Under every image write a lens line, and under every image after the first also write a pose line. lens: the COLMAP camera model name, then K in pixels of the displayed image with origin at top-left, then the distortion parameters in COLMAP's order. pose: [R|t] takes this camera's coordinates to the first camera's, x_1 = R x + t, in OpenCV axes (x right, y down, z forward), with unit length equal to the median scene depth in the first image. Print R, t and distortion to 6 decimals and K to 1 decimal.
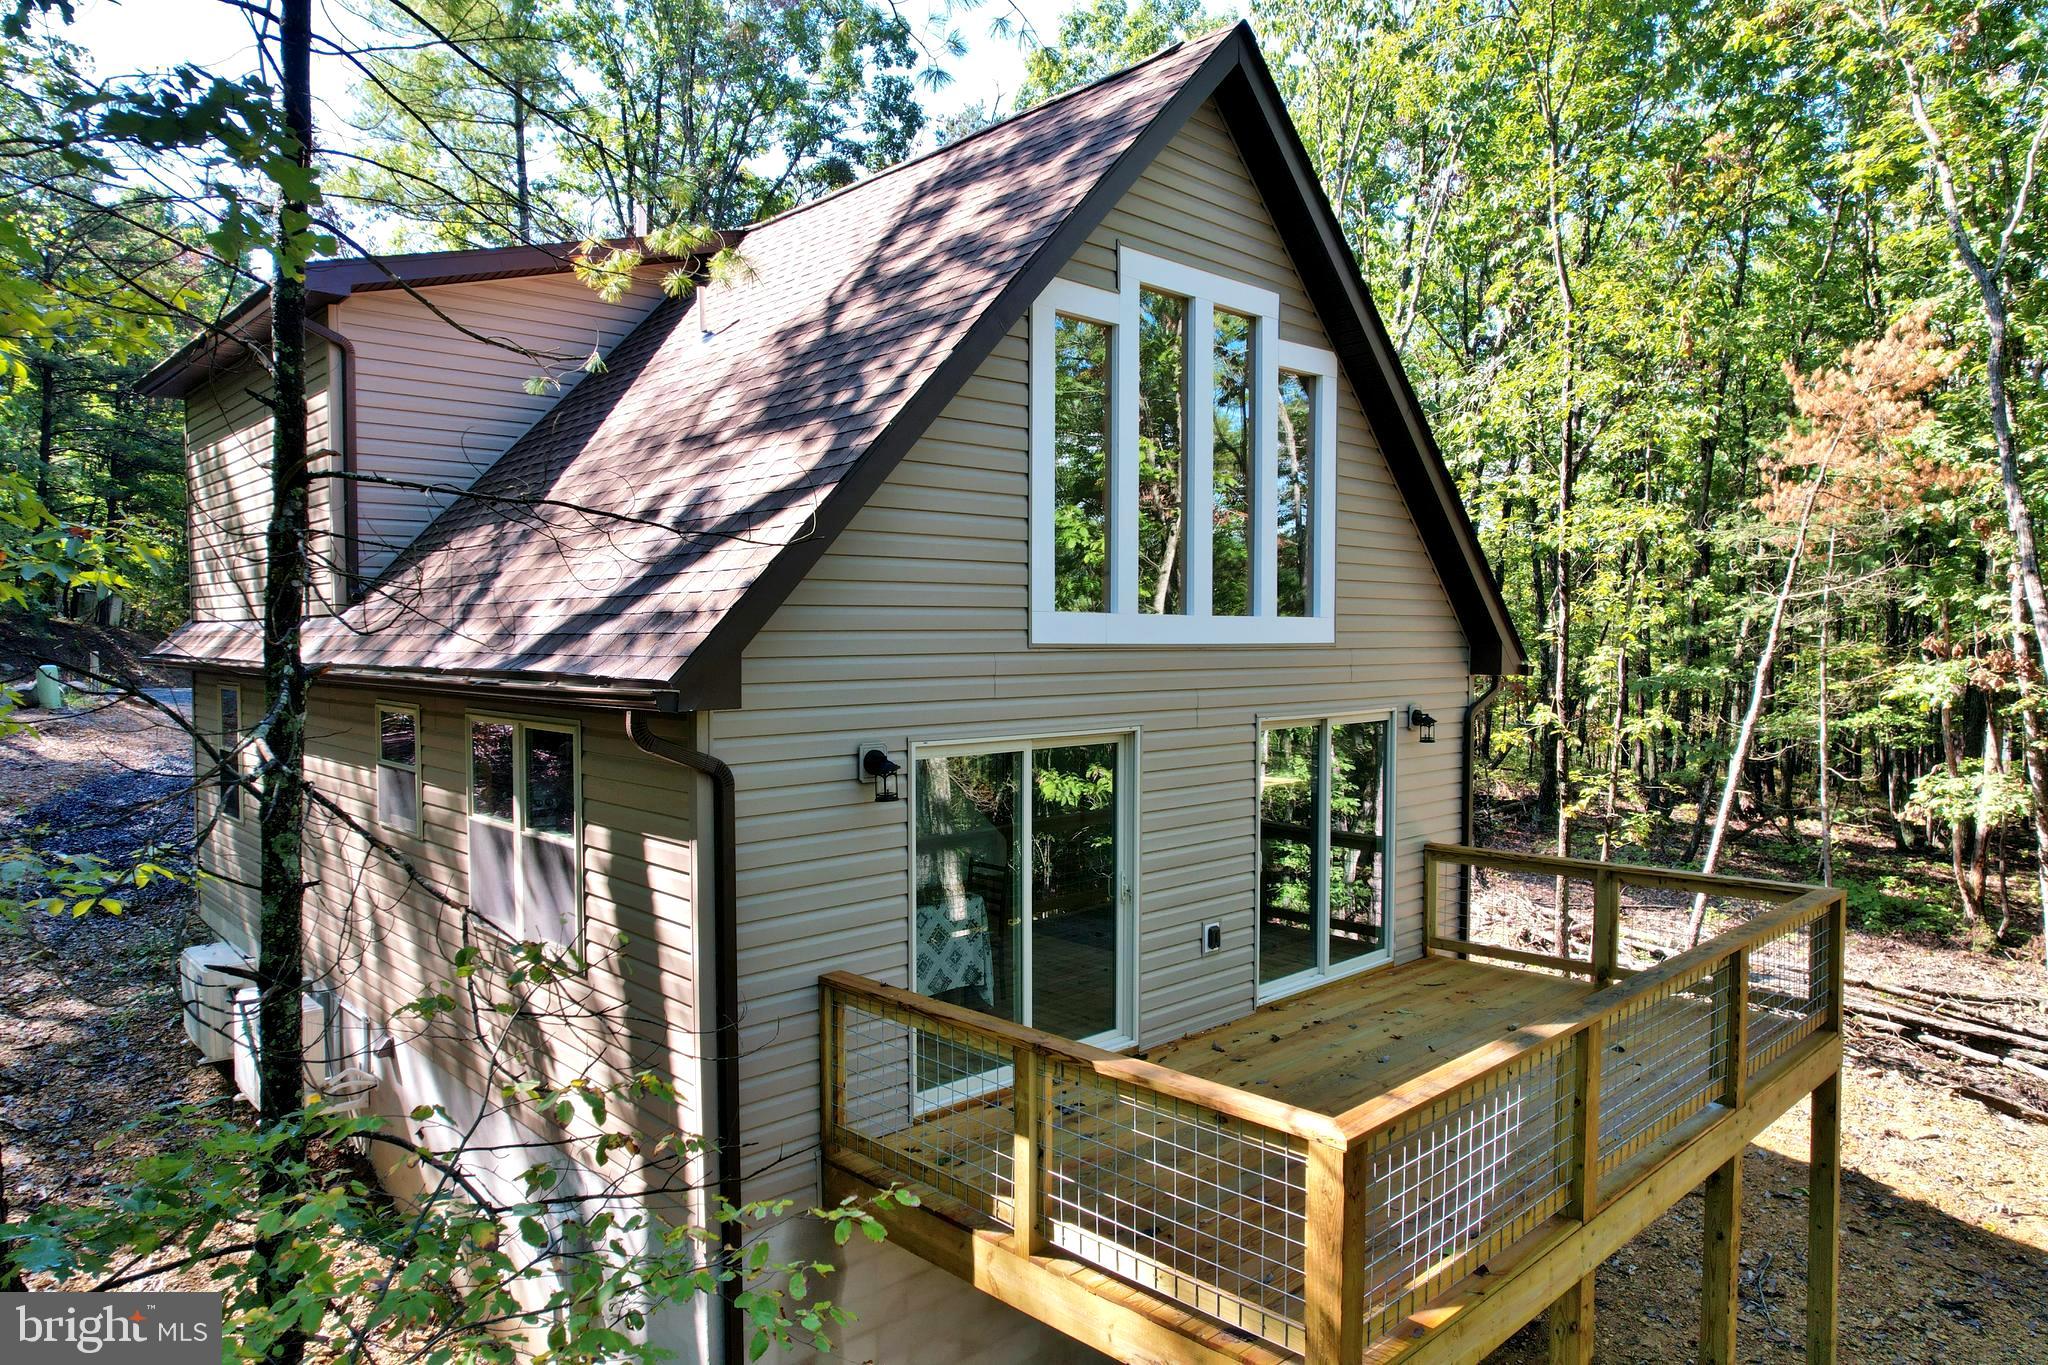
lens RADIAL K [[1304.5, 0, 1024.0], [0, 1304.5, 682.5], [0, 0, 1]] dist [-0.058887, 0.073195]
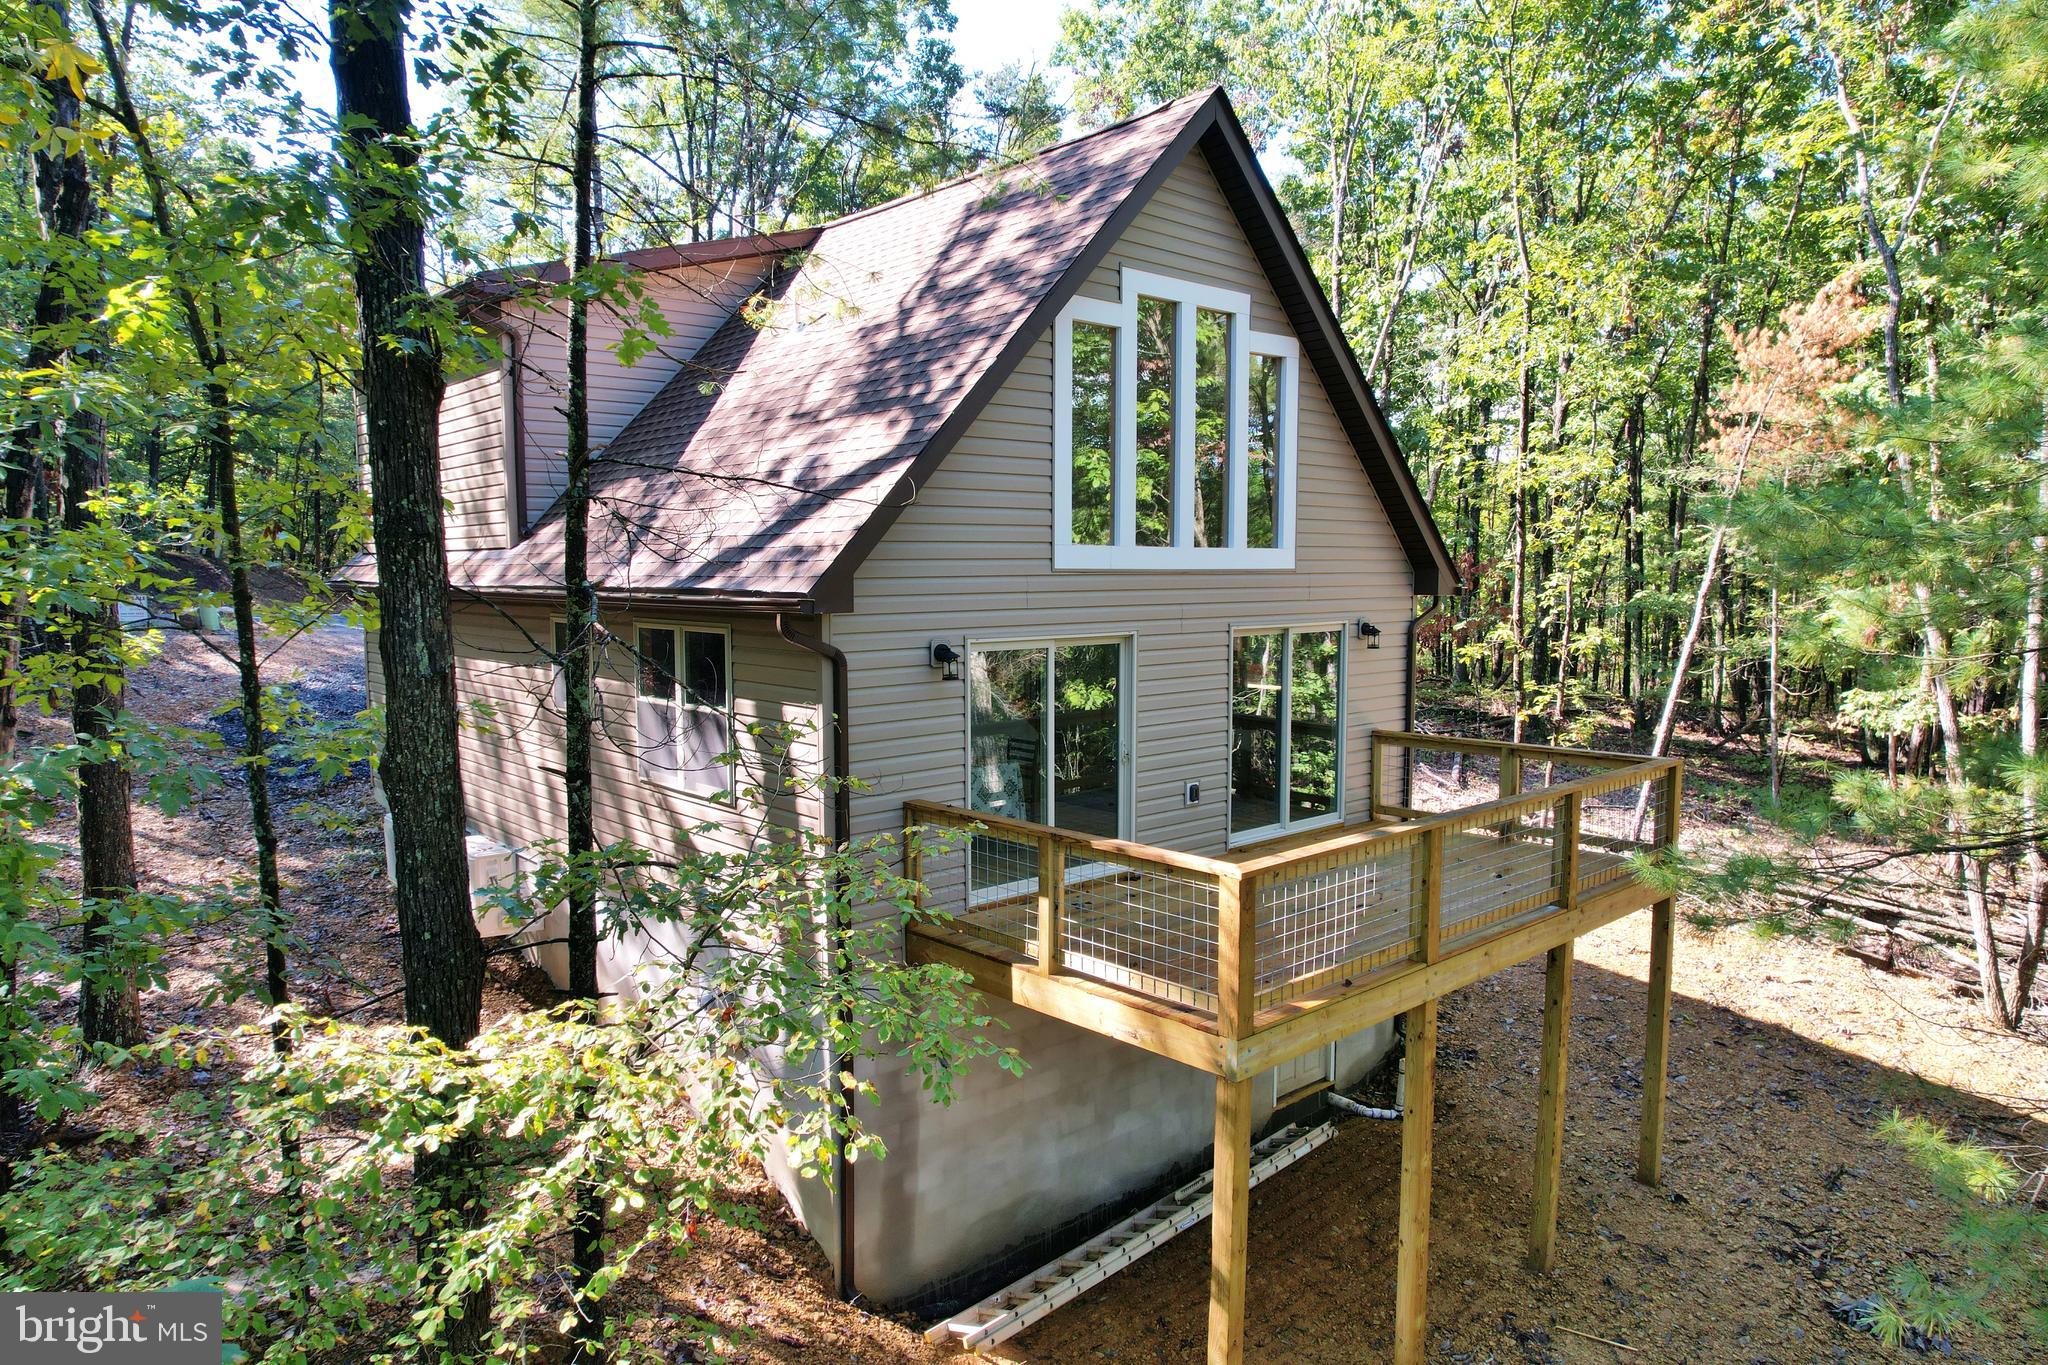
lens RADIAL K [[1308.1, 0, 1029.5], [0, 1308.1, 695.2], [0, 0, 1]] dist [-0.089216, 0.093075]
pose [[0.999695, 0.001305, -0.024661, 0.012582], [0.000281, 0.997935, 0.064226, 0.013127], [0.024694, -0.064214, 0.997631, -0.336413]]
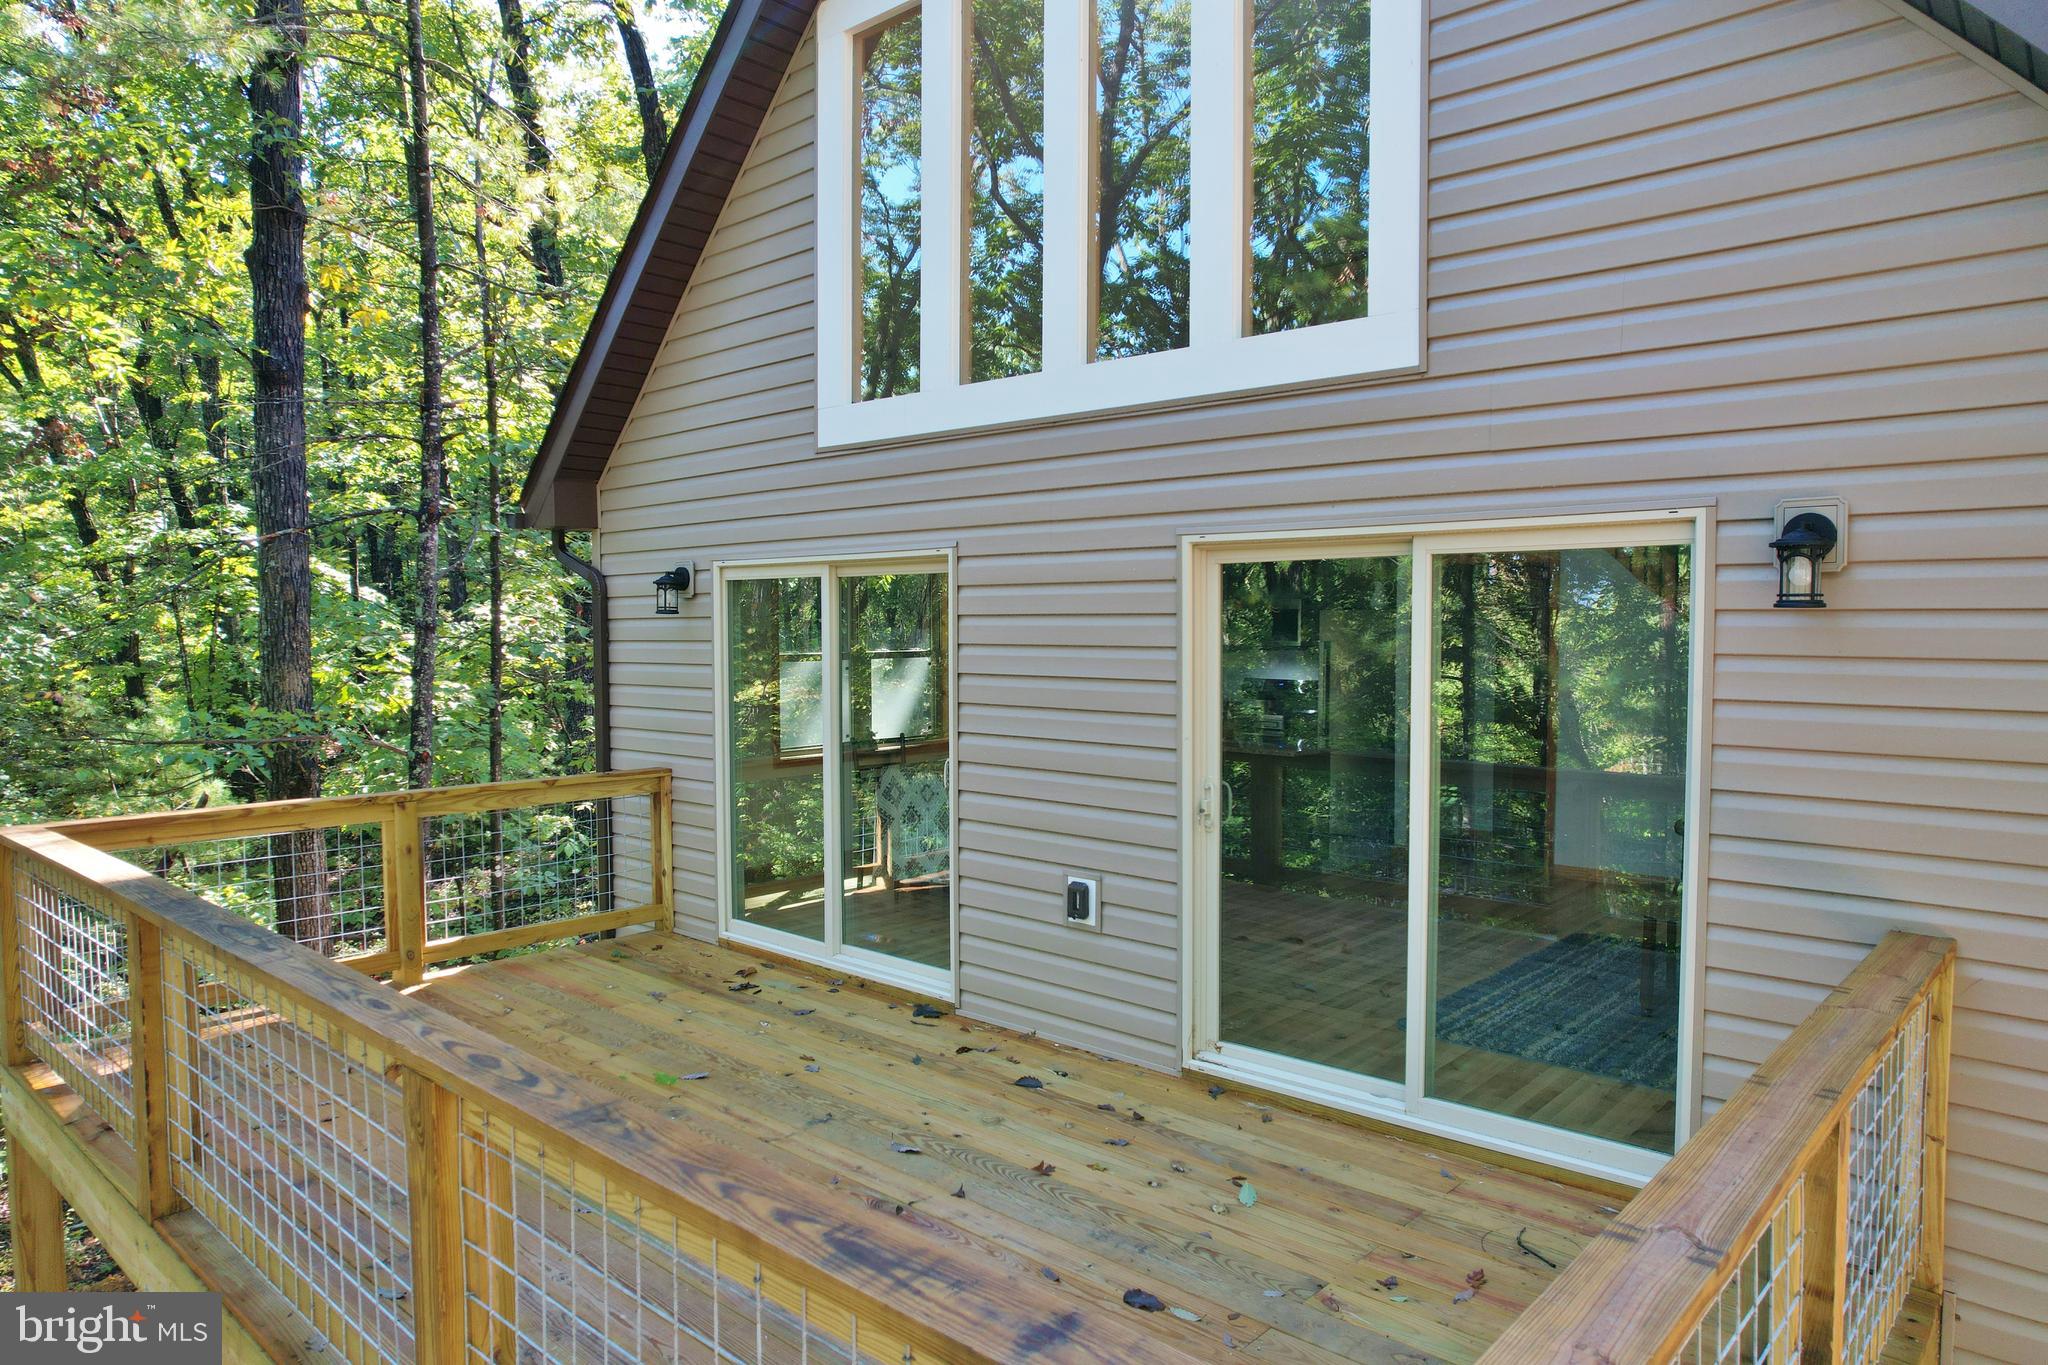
lens RADIAL K [[1304.5, 0, 1024.0], [0, 1304.5, 682.5], [0, 0, 1]] dist [-0.058887, 0.073195]
pose [[0.072501, 0.049386, -0.996145, 0.790780], [-0.033497, 0.998330, 0.047056, 0.071096], [0.996806, 0.029956, 0.074034, 0.986971]]
